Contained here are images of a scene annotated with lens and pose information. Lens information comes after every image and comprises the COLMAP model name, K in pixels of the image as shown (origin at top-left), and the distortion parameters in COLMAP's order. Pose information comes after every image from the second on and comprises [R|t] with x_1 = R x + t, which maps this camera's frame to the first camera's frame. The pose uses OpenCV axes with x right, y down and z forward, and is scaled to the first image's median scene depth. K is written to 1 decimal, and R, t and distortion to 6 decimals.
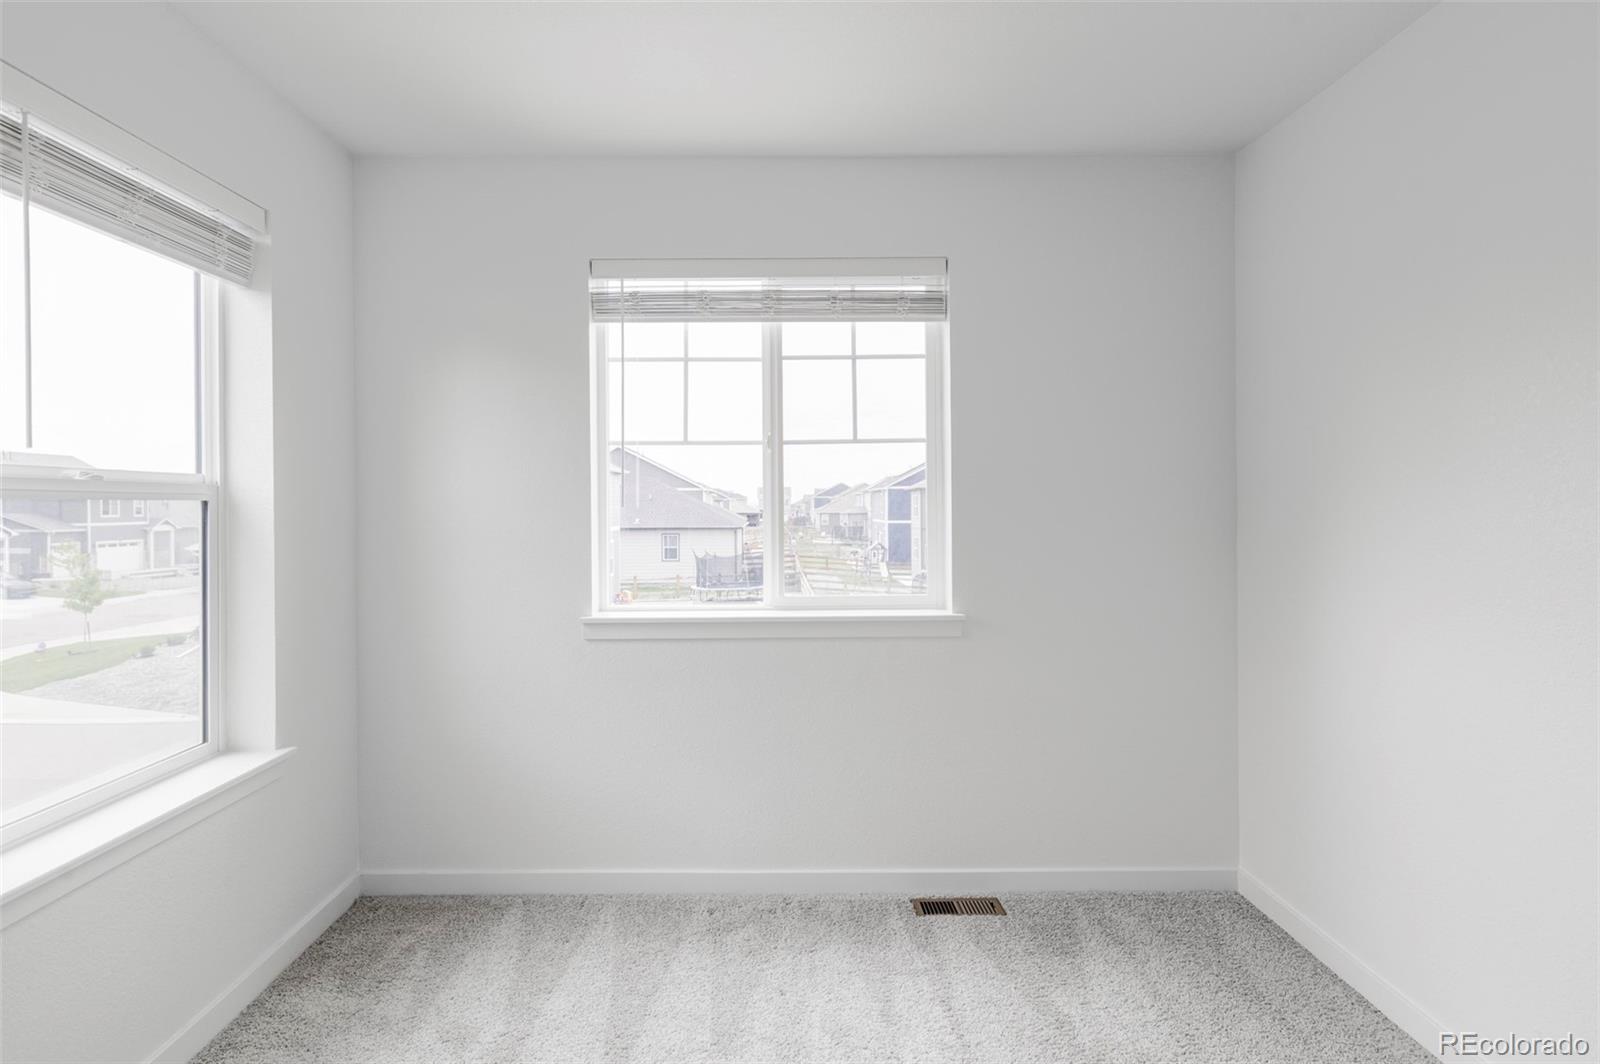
lens RADIAL K [[899.7, 0, 799.1], [0, 899.7, 508.5], [0, 0, 1]] dist [0.001864, -0.000207]
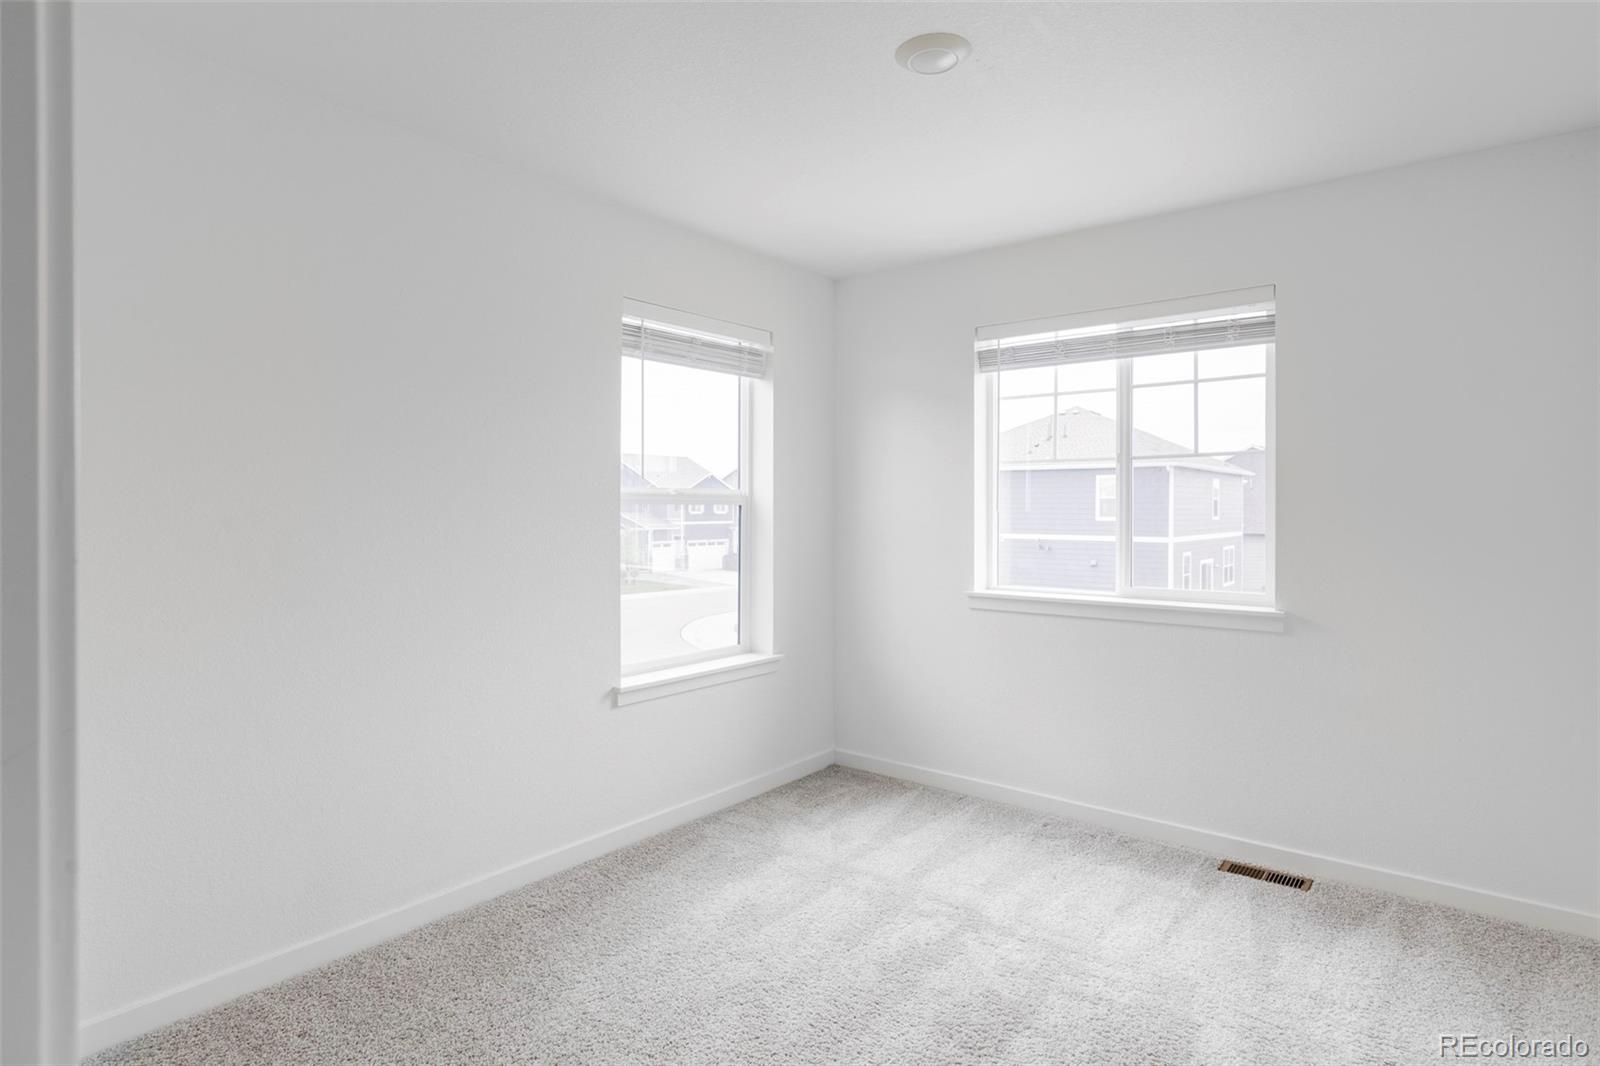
lens RADIAL K [[899.7, 0, 799.1], [0, 899.7, 509.5], [0, 0, 1]] dist [0.001864, -0.000207]
pose [[0.774190, 0.007669, -0.632906, 0.431635], [-0.009479, 0.999955, 0.000521, -0.001446], [0.632882, 0.005596, 0.774228, -0.221524]]
